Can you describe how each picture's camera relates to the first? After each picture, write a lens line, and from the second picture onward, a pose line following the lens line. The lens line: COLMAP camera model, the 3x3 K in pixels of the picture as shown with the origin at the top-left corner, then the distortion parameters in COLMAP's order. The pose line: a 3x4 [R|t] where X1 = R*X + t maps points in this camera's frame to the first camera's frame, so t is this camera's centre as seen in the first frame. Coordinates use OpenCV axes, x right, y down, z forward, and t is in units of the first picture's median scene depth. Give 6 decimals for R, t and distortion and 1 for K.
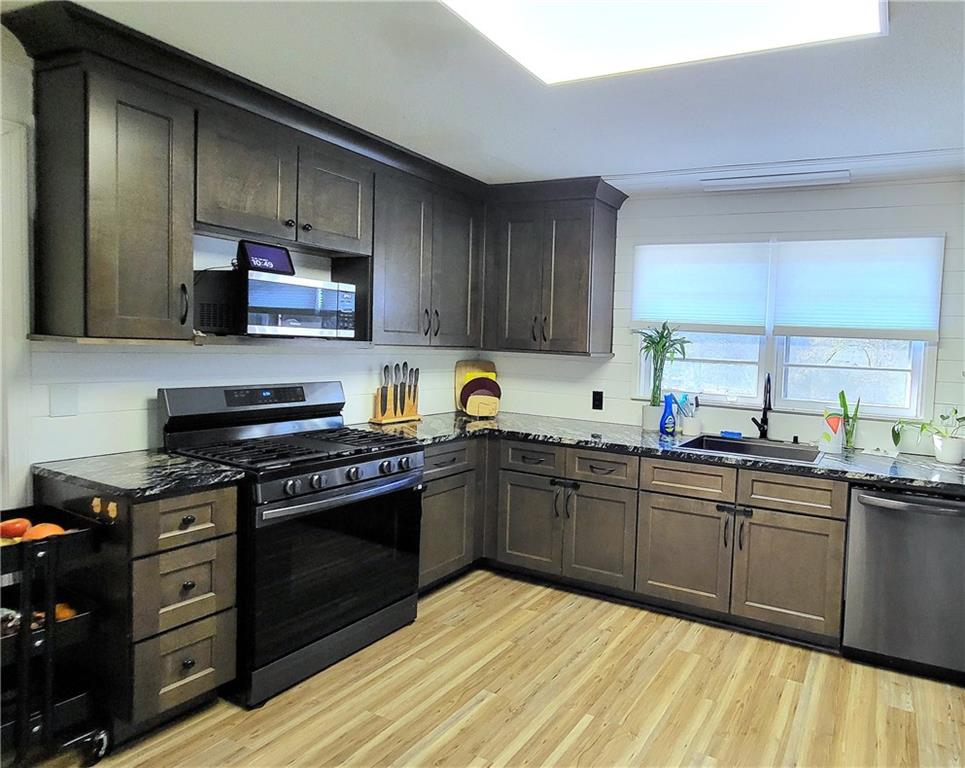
lens RADIAL K [[505.6, 0, 482.8], [0, 505.6, 353.9], [0, 0, 1]] dist [-0.000210, -0.000010]
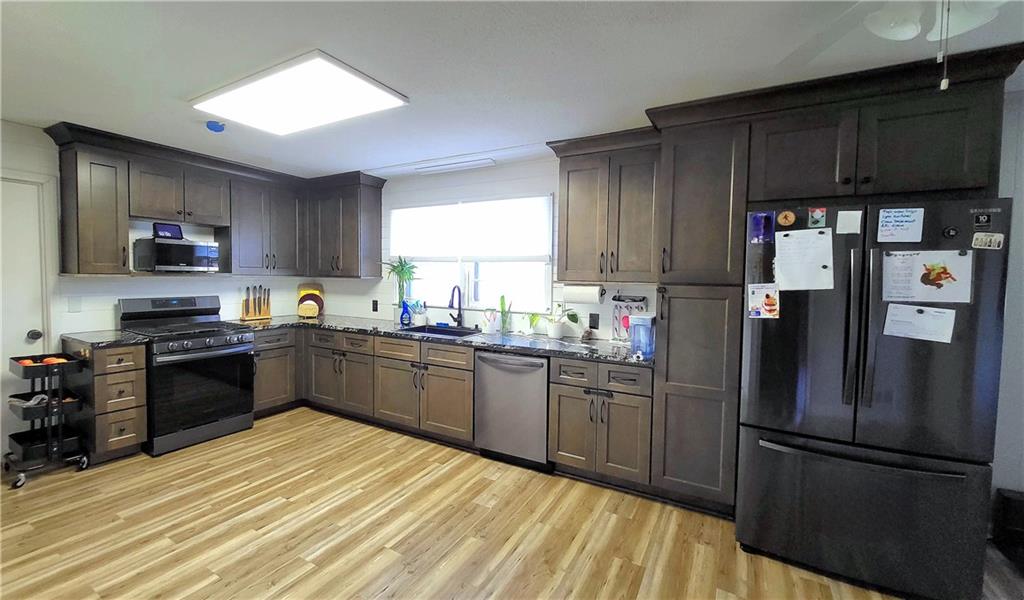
lens RADIAL K [[405.5, 0, 380.1], [0, 405.5, 280.3], [0, 0, 1]] dist [-0.001932, -0.000127]
pose [[0.981699, -0.026156, -0.188633, 0.591385], [0.023000, 0.999557, -0.018901, 0.042193], [0.189044, 0.014216, 0.981866, -0.332391]]
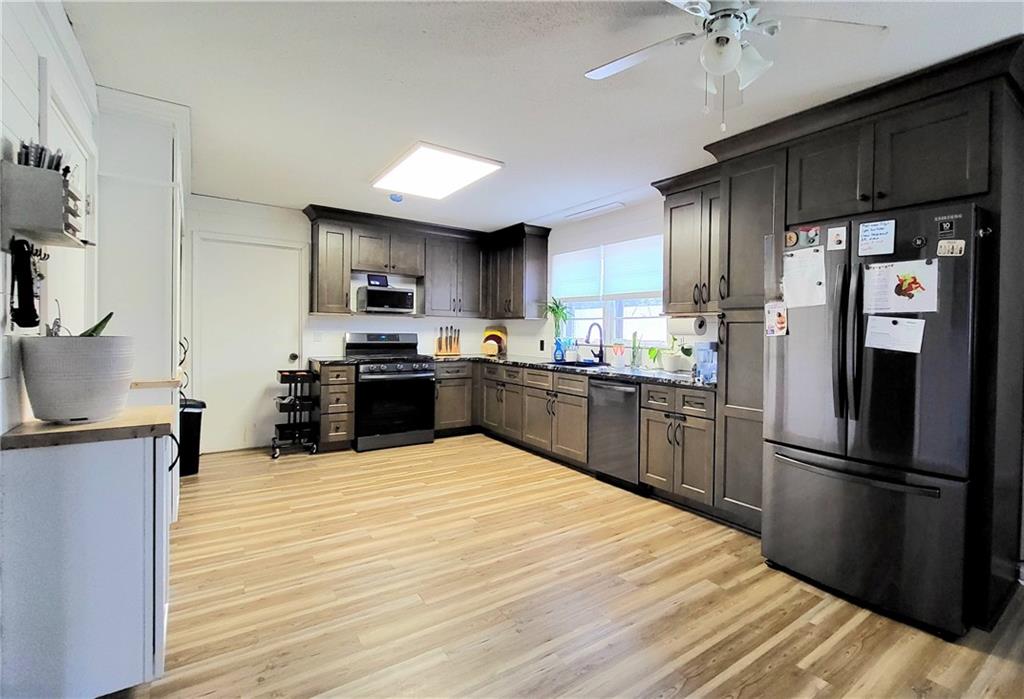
lens RADIAL K [[464.2, 0, 514.2], [0, 464.2, 335.3], [0, 0, 1]] dist [0.001861, 0.000050]
pose [[0.842491, -0.018294, -0.538400, 1.222926], [-0.010027, 0.998718, -0.049626, 0.167129], [0.538617, 0.047208, 0.841227, -0.492631]]
